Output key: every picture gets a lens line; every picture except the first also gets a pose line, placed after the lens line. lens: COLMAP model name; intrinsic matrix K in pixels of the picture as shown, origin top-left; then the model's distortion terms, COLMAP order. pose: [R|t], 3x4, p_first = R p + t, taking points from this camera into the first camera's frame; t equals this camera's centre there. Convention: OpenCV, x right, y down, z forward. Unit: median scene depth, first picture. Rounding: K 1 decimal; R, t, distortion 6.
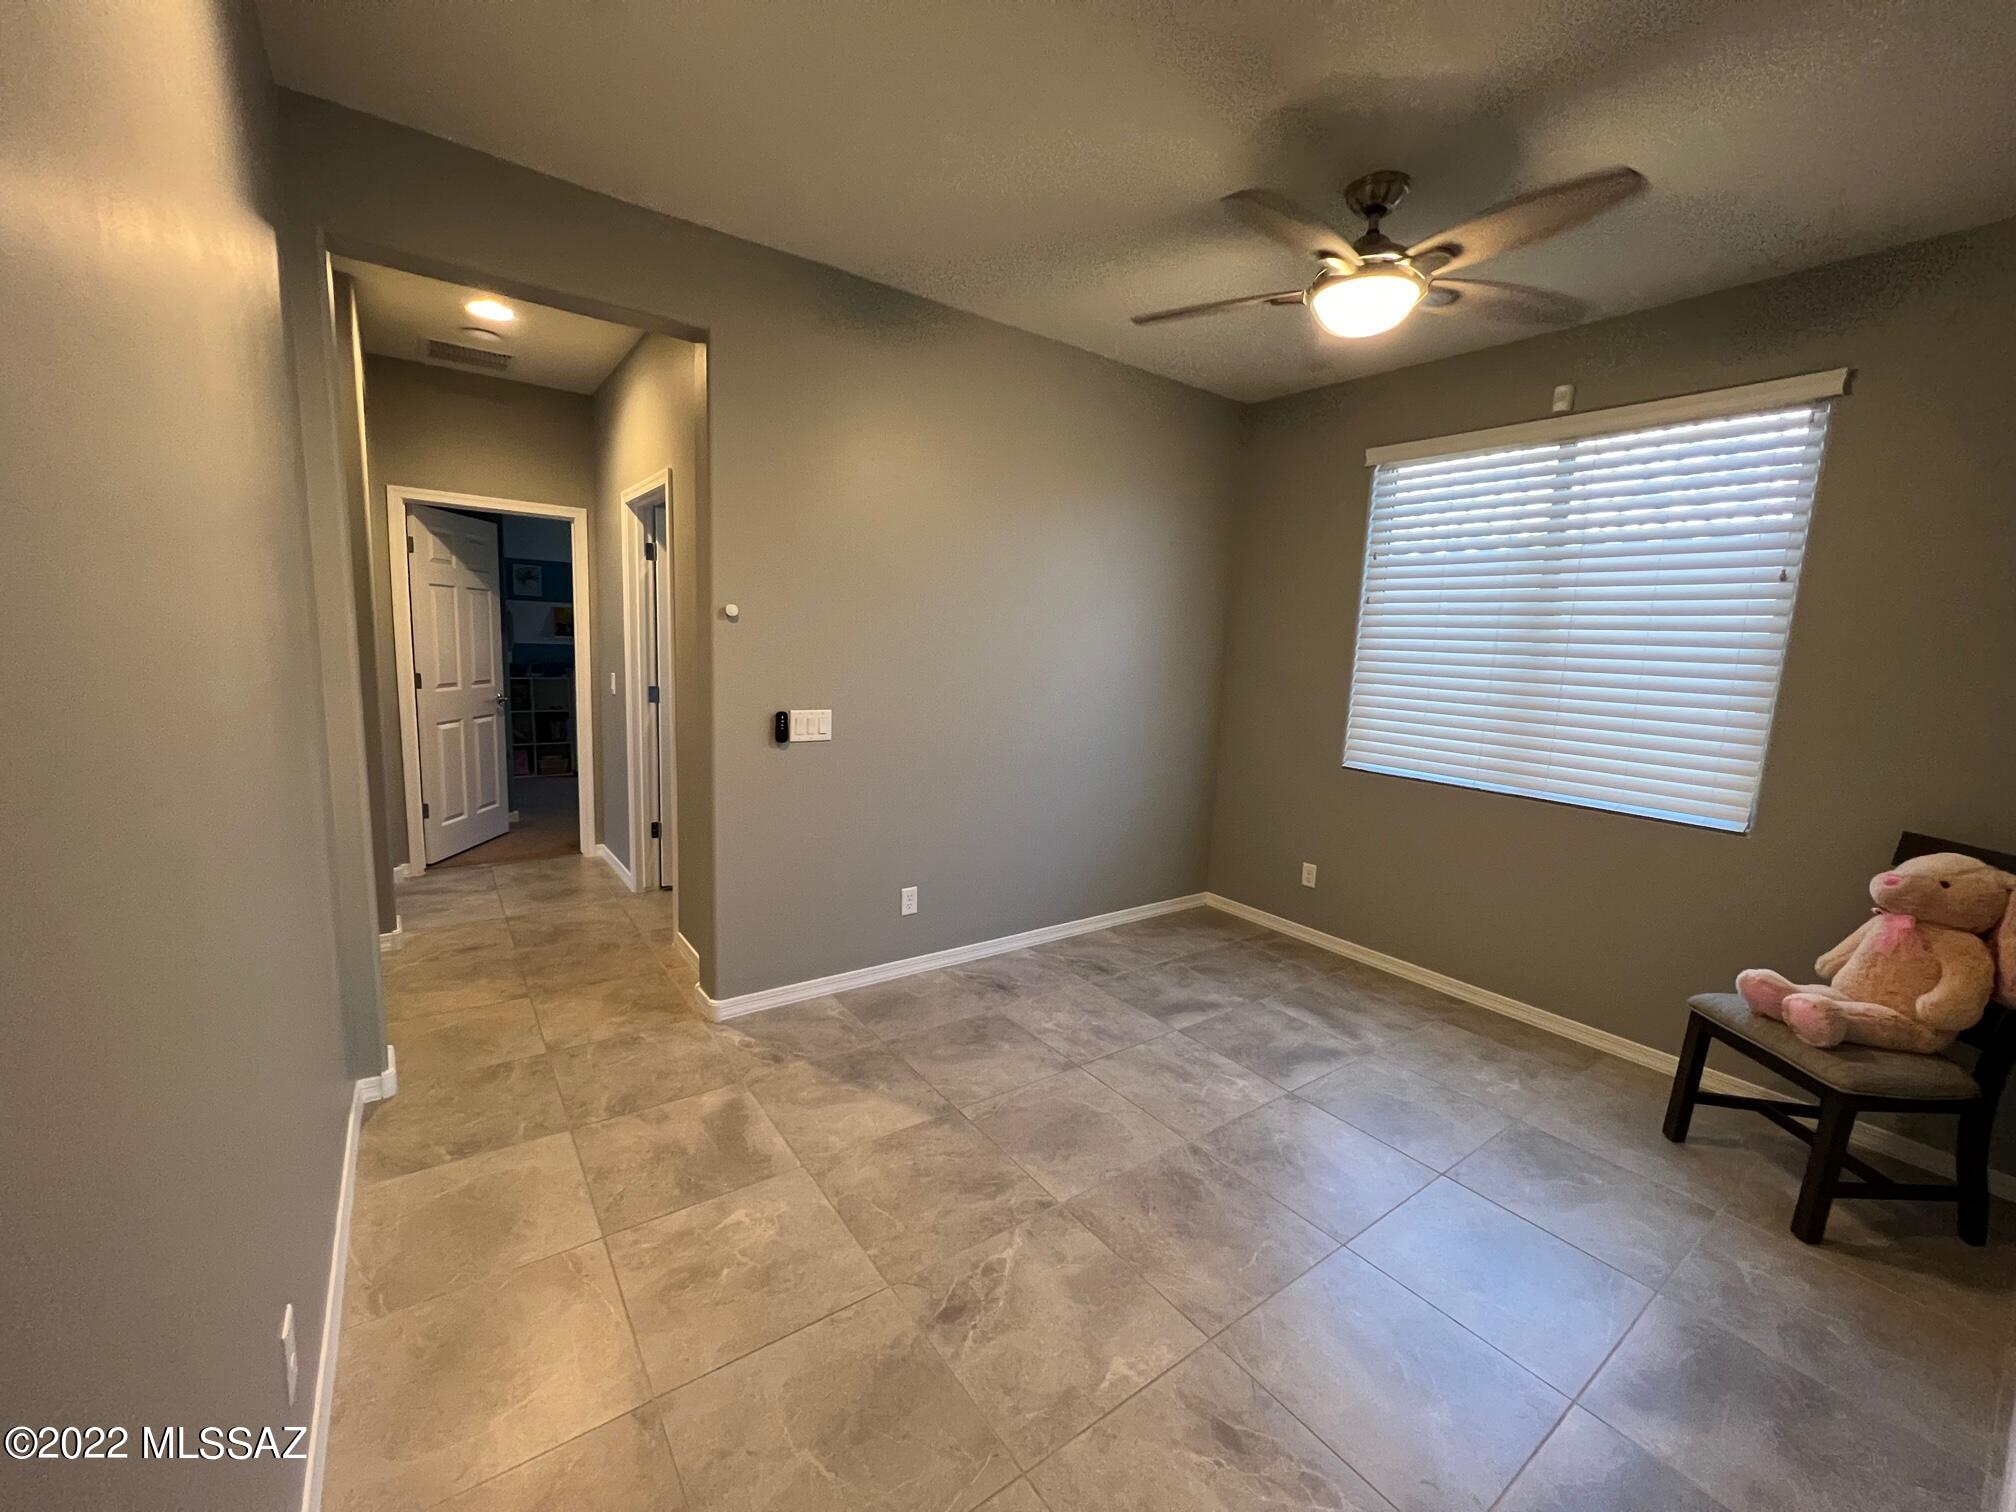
lens RADIAL K [[809.5, 0, 1003.6], [0, 809.5, 756.4], [0, 0, 1]] dist [0.001810, -0.000460]
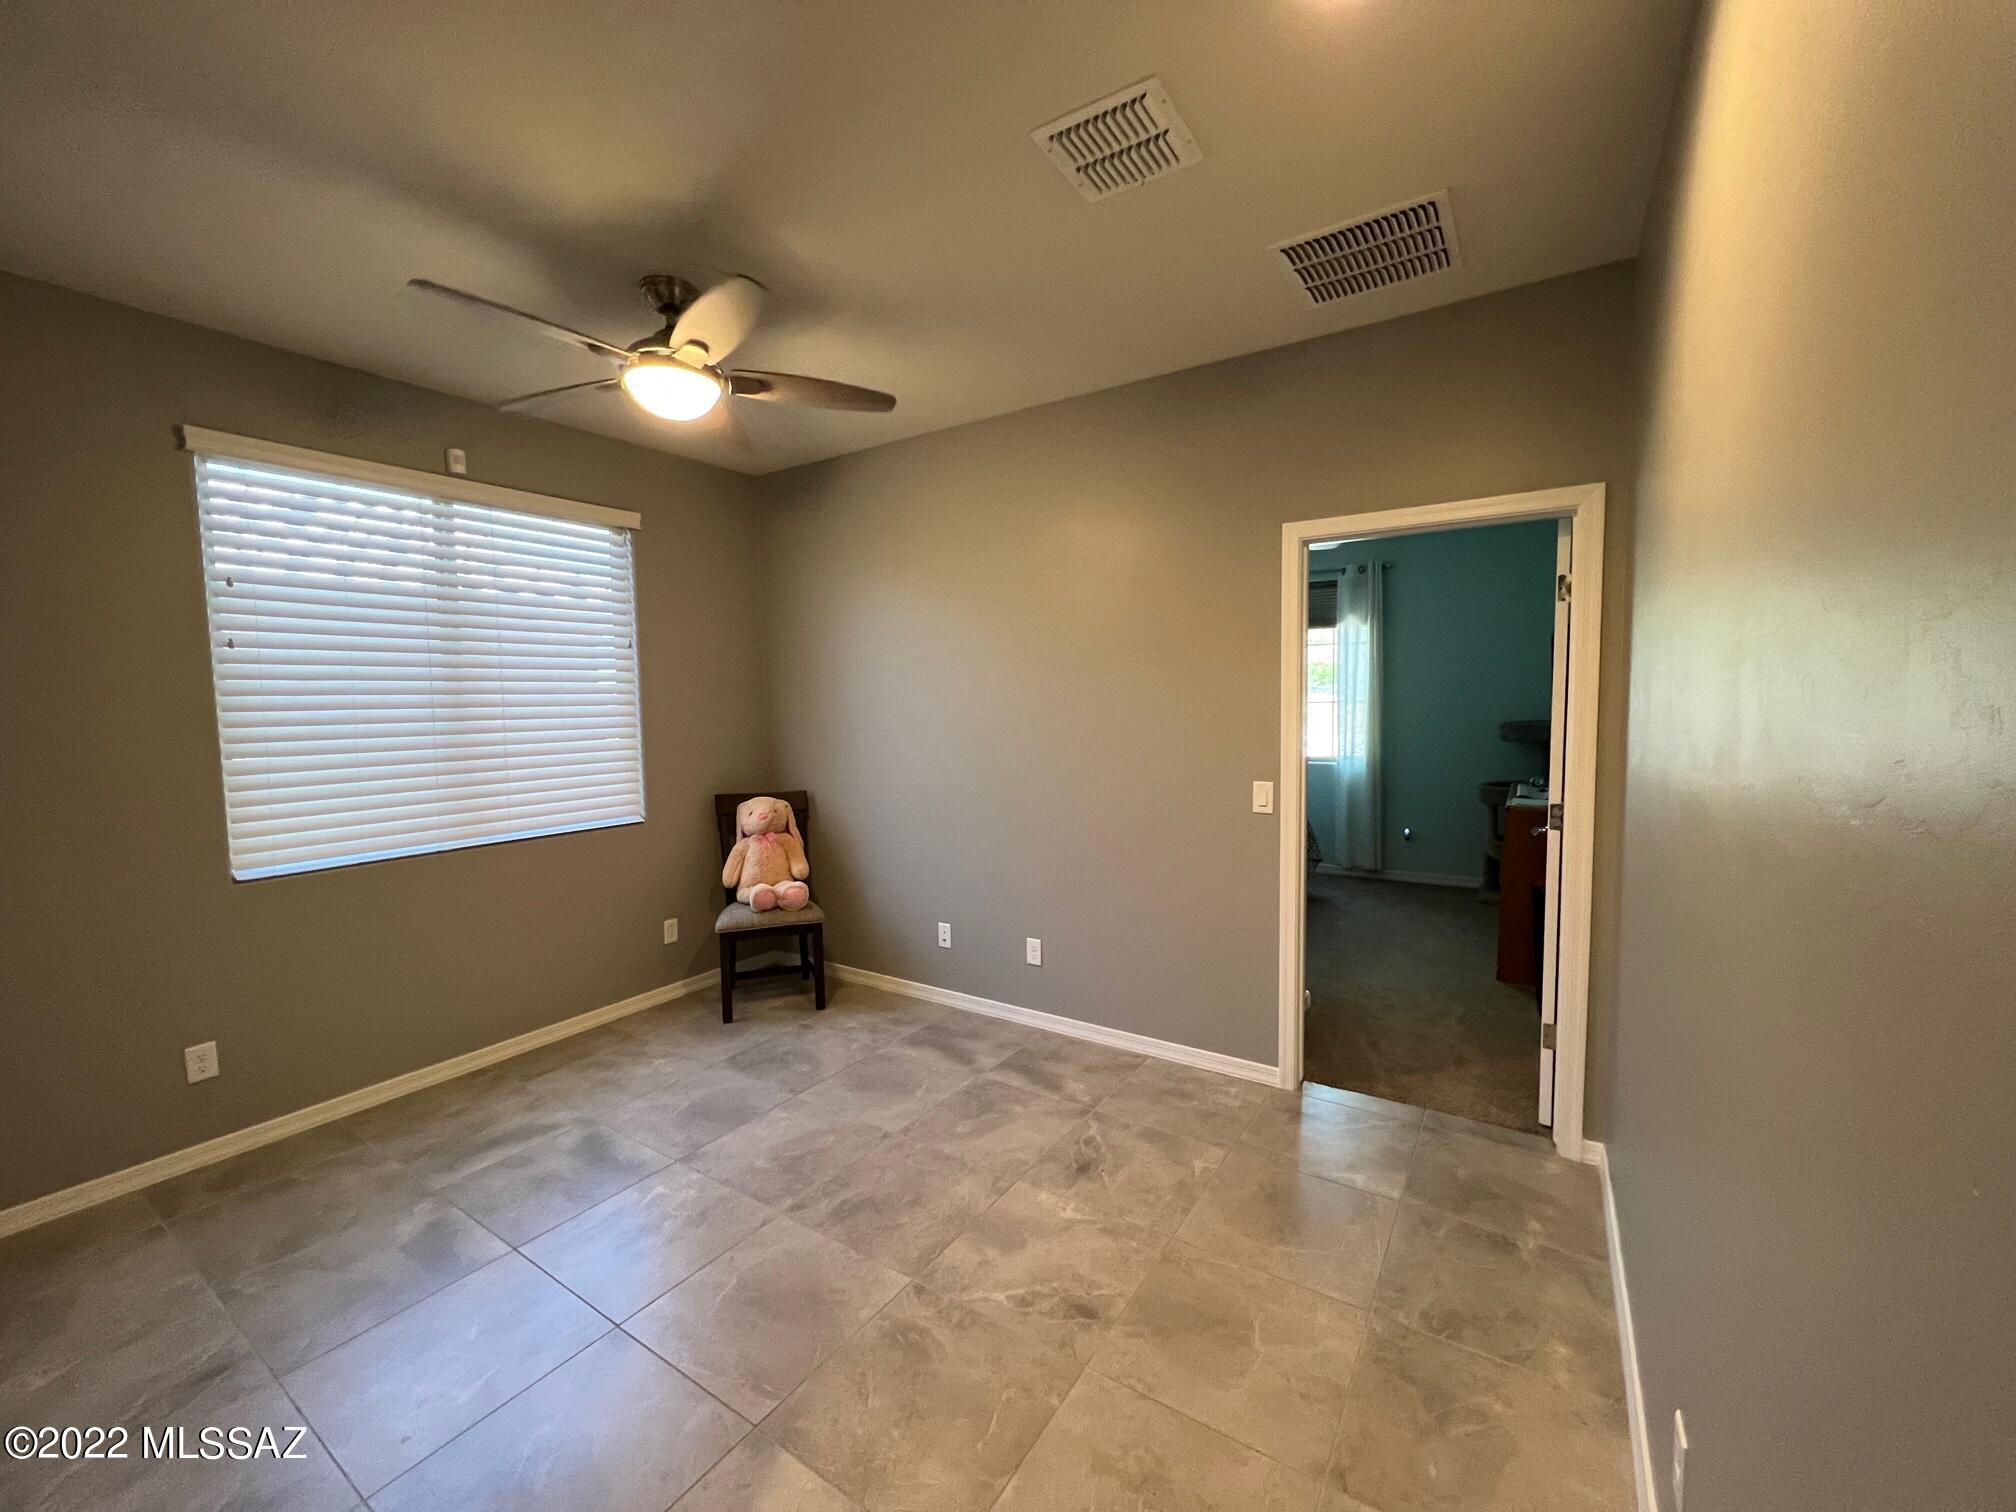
lens RADIAL K [[805.0, 0, 1006.1], [0, 805.0, 760.9], [0, 0, 1]] dist [-0.004645, 0.000105]
pose [[-0.353162, -0.109887, 0.929086, -0.674330], [0.136839, 0.976331, 0.167490, -0.173677], [-0.925501, 0.186287, -0.329766, 0.923490]]
